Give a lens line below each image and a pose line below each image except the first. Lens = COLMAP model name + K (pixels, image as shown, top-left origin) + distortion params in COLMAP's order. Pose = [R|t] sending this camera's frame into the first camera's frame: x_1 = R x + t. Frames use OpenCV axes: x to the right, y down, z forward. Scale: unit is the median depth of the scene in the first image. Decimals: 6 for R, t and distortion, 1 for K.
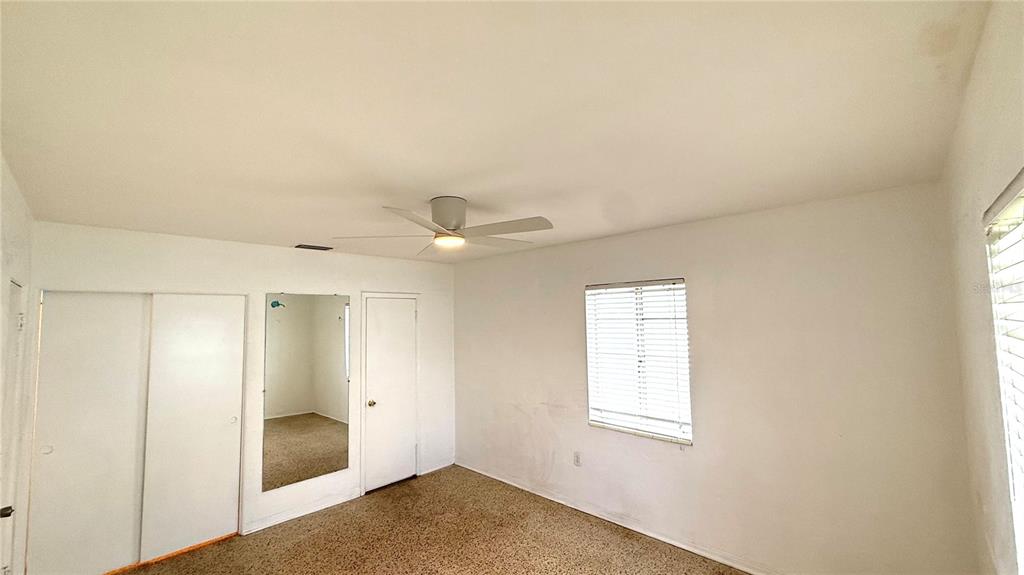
lens RADIAL K [[417.7, 0, 512.0], [0, 417.7, 287.5], [0, 0, 1]] dist [0.001238, 0.000163]
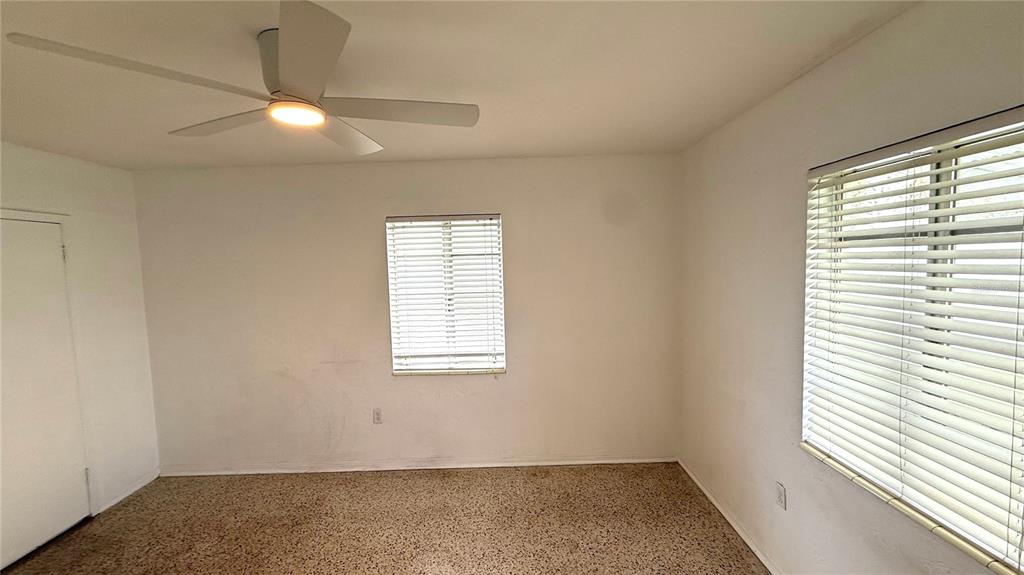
lens RADIAL K [[417.7, 0, 512.0], [0, 417.7, 287.5], [0, 0, 1]] dist [0.001238, 0.000163]
pose [[0.714683, -0.053057, 0.697433, -0.245722], [-0.034803, 0.993186, 0.111220, 0.036087], [-0.698582, -0.103760, 0.707967, 0.216622]]
